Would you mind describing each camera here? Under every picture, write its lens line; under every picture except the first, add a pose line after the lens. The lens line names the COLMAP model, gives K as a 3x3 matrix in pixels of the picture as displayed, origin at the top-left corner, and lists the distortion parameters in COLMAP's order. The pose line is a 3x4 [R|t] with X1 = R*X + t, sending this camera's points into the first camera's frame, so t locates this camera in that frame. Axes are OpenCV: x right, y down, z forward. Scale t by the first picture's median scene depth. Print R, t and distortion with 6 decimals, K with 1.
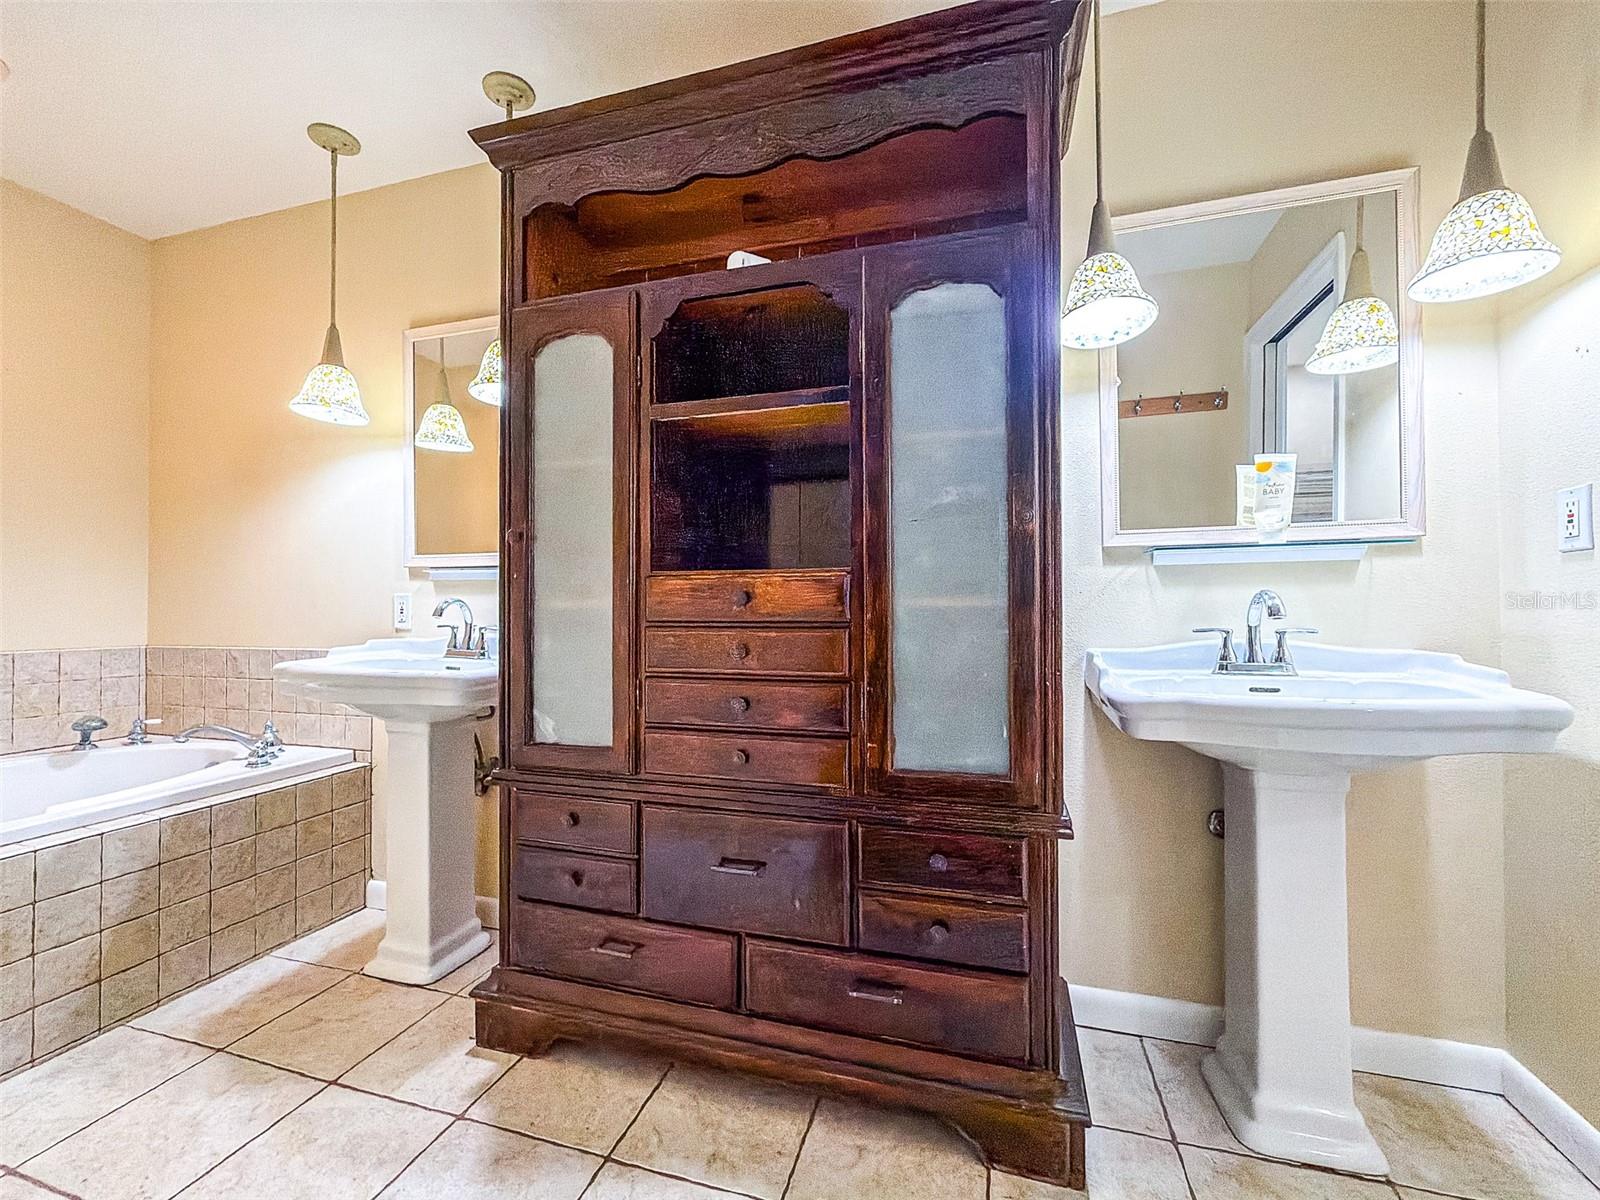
lens RADIAL K [[666.7, 0, 796.5], [0, 666.7, 603.4], [0, 0, 1]] dist [0.000004, -0.000032]
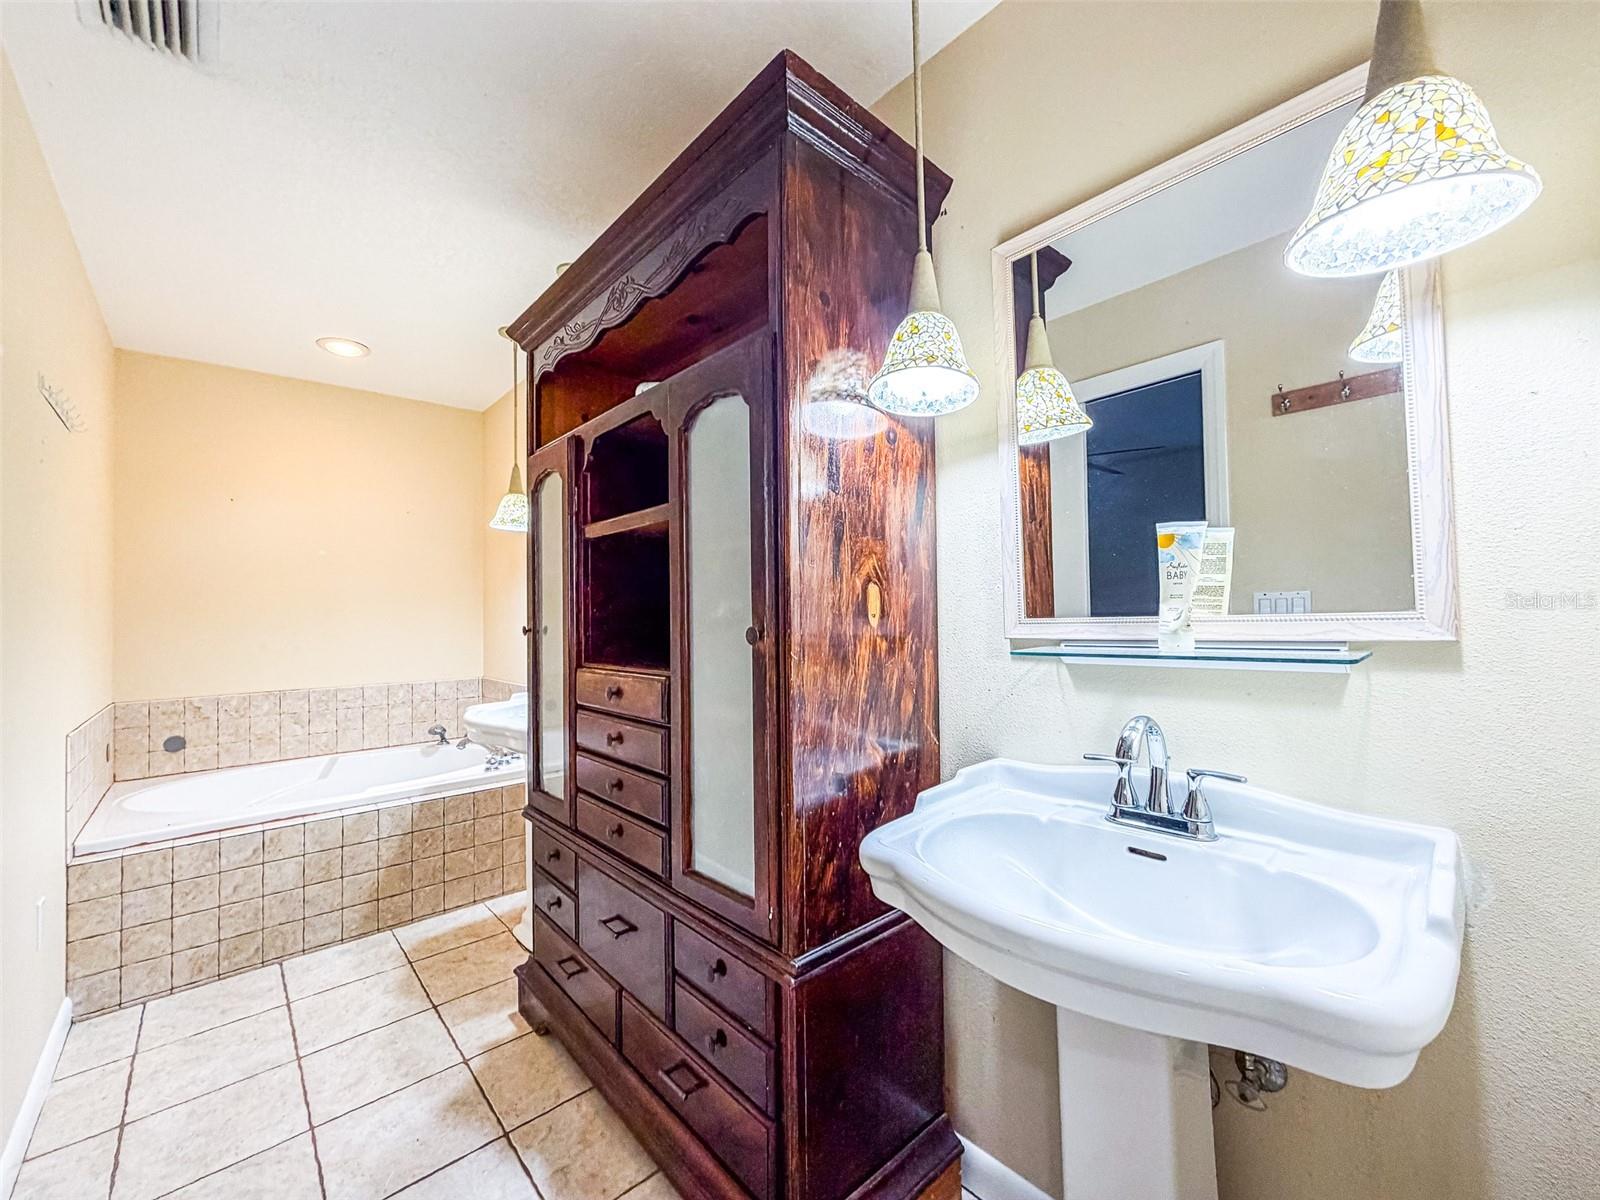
lens RADIAL K [[641.3, 0, 797.3], [0, 641.3, 604.2], [0, 0, 1]] dist [0.000554, -0.000099]
pose [[0.856493, -0.019636, -0.515785, 0.679093], [0.016634, 0.999807, -0.010439, -0.128429], [0.515891, 0.000362, 0.856654, 0.189262]]
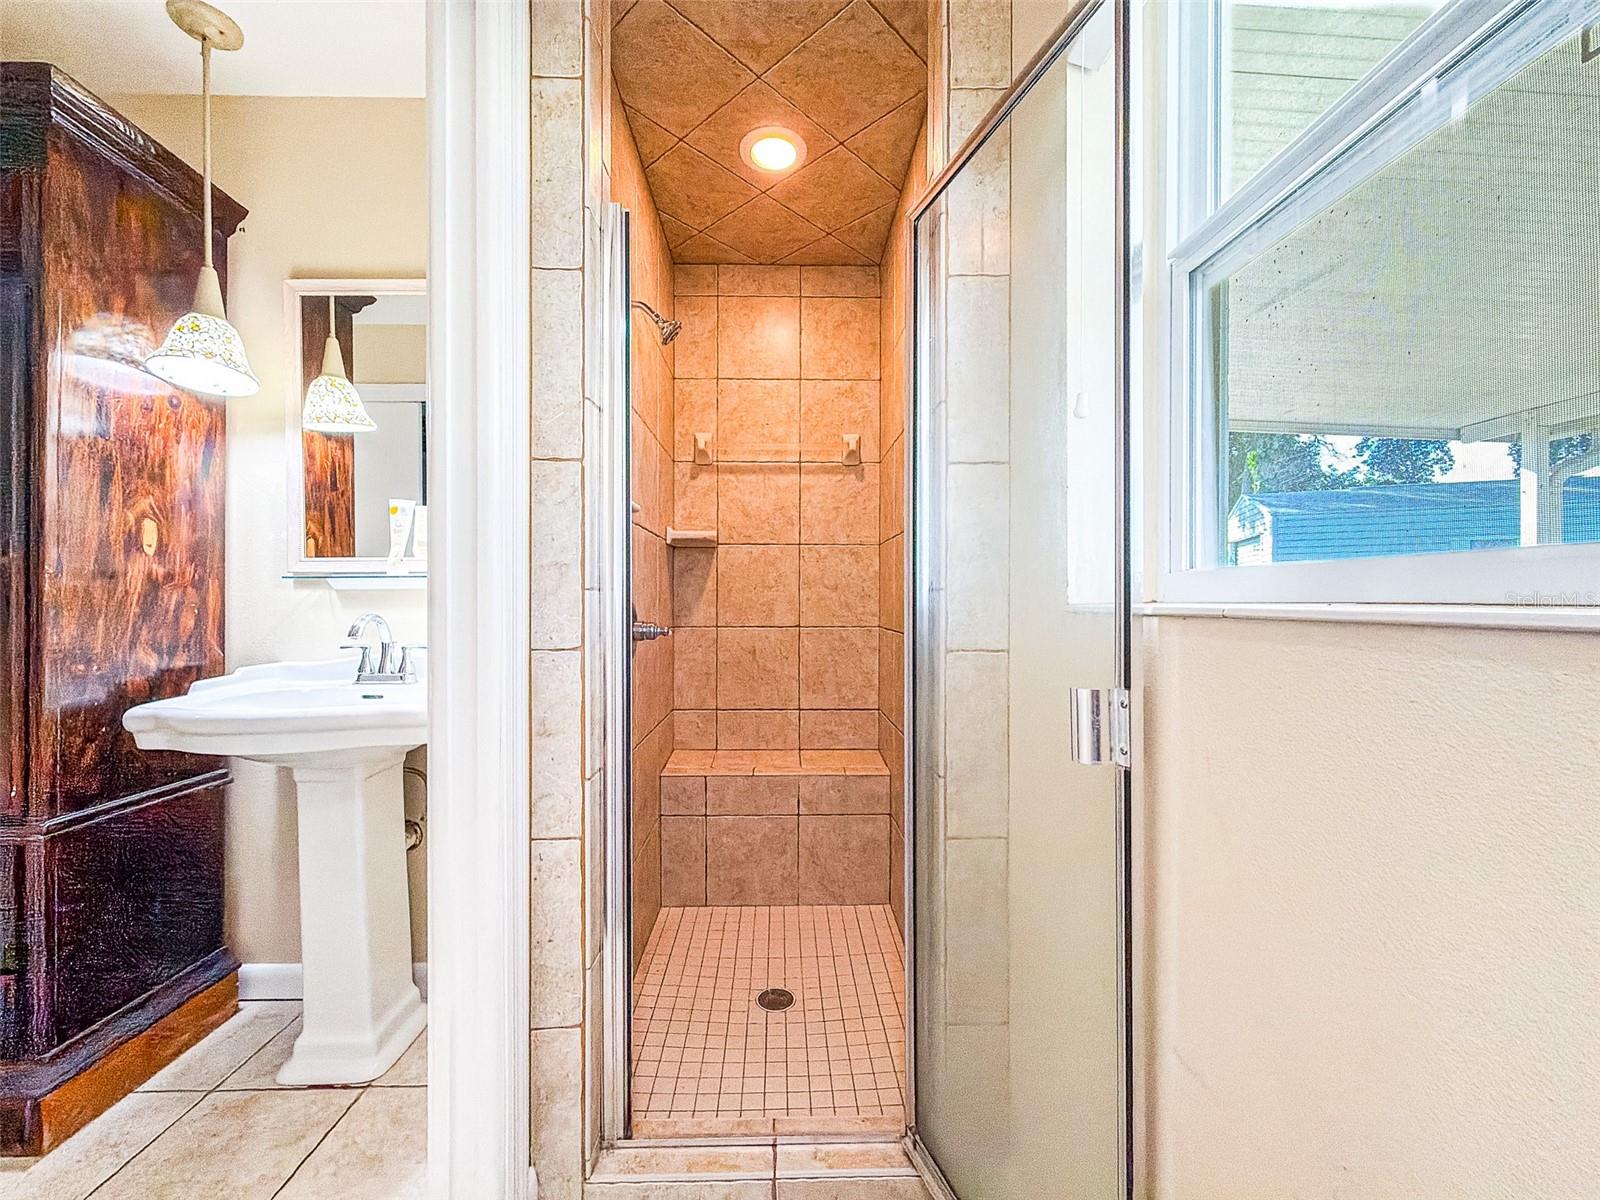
lens RADIAL K [[641.3, 0, 797.3], [0, 641.3, 604.2], [0, 0, 1]] dist [0.000554, -0.000099]
pose [[0.949095, 0.004444, 0.314960, 0.973308], [-0.007749, 0.999927, 0.009240, -0.049326], [-0.314896, -0.011210, 0.949060, -0.309023]]
